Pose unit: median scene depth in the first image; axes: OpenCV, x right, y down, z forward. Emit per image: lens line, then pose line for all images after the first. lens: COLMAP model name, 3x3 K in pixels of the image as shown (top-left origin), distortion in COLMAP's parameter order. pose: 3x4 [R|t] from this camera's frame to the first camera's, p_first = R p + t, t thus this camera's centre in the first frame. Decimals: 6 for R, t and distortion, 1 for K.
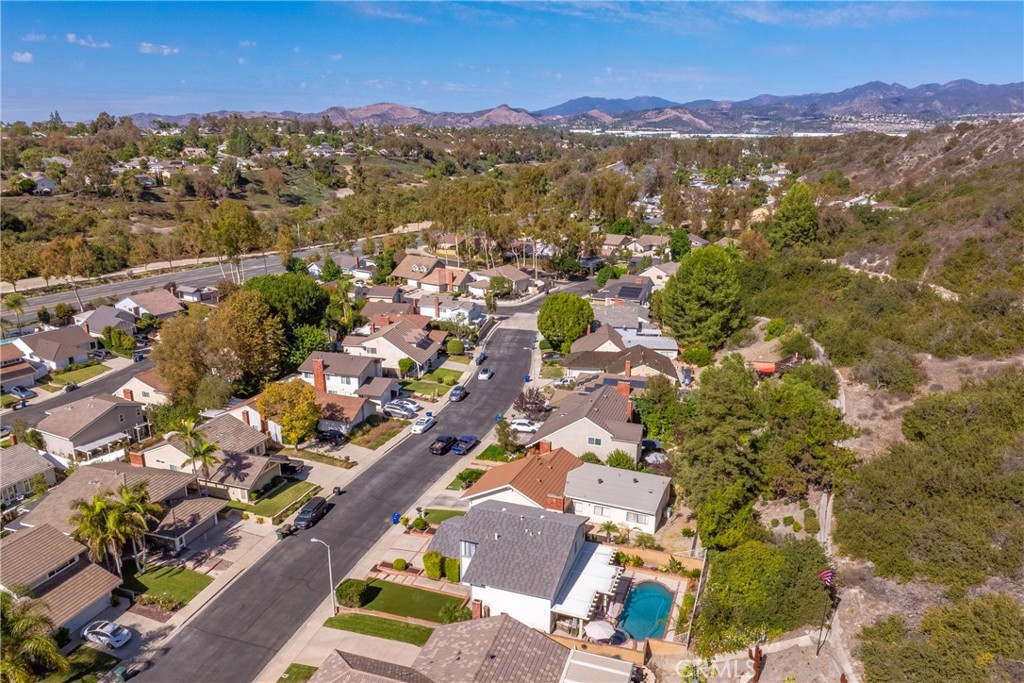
lens RADIAL K [[685.4, 0, 512.1], [0, 685.4, 341.6], [0, 0, 1]] dist [-0.005145, -0.000914]
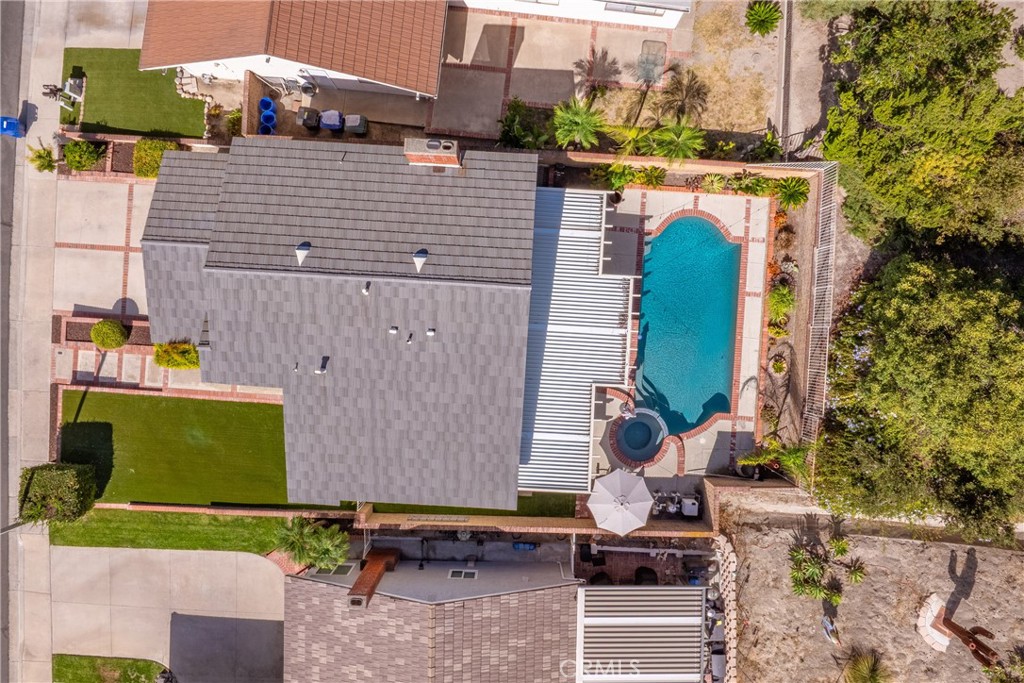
lens RADIAL K [[685.4, 0, 513.0], [0, 685.4, 341.4], [0, 0, 1]] dist [-0.005145, -0.000914]
pose [[0.957153, -0.289140, -0.016007, 0.087106], [0.097344, 0.269195, 0.958154, -0.060900], [-0.272732, -0.918658, 0.285806, 0.890760]]
